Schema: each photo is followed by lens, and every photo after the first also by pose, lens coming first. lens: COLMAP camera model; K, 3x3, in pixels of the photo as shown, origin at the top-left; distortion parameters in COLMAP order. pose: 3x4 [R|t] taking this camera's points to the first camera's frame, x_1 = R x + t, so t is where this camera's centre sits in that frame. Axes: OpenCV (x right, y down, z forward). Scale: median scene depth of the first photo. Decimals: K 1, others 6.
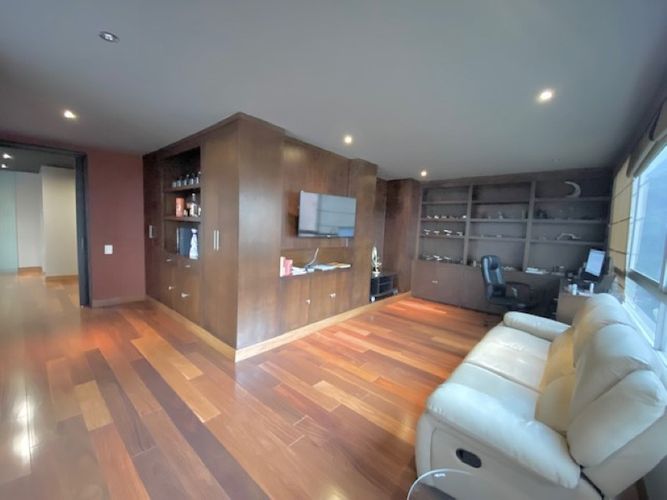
lens RADIAL K [[272.8, 0, 335.0], [0, 272.8, 252.0], [0, 0, 1]] dist [0.000909, -0.001042]
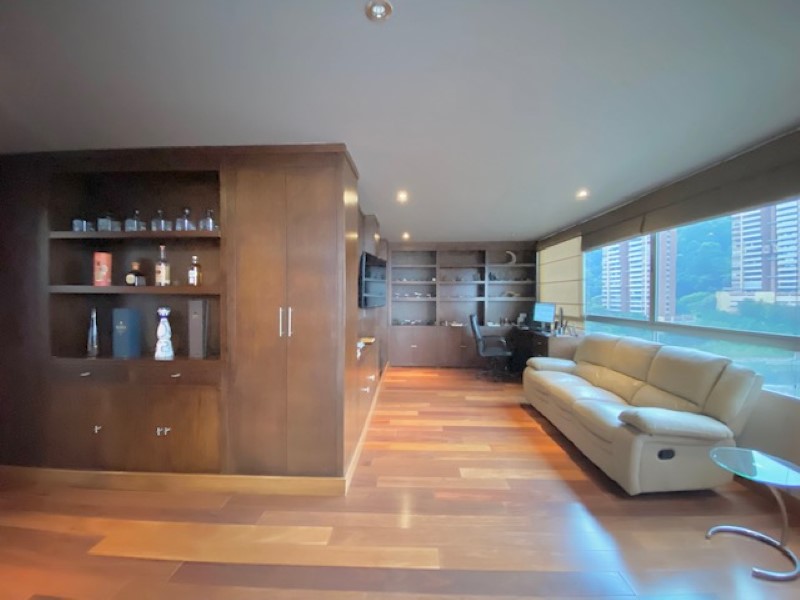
lens RADIAL K [[327.2, 0, 401.7], [0, 327.2, 296.3], [0, 0, 1]] dist [0.000909, -0.001042]
pose [[0.773608, -0.045112, 0.632057, -0.568683], [0.090234, 0.995140, -0.039416, -0.038804], [-0.627207, 0.087525, 0.773919, 0.171668]]
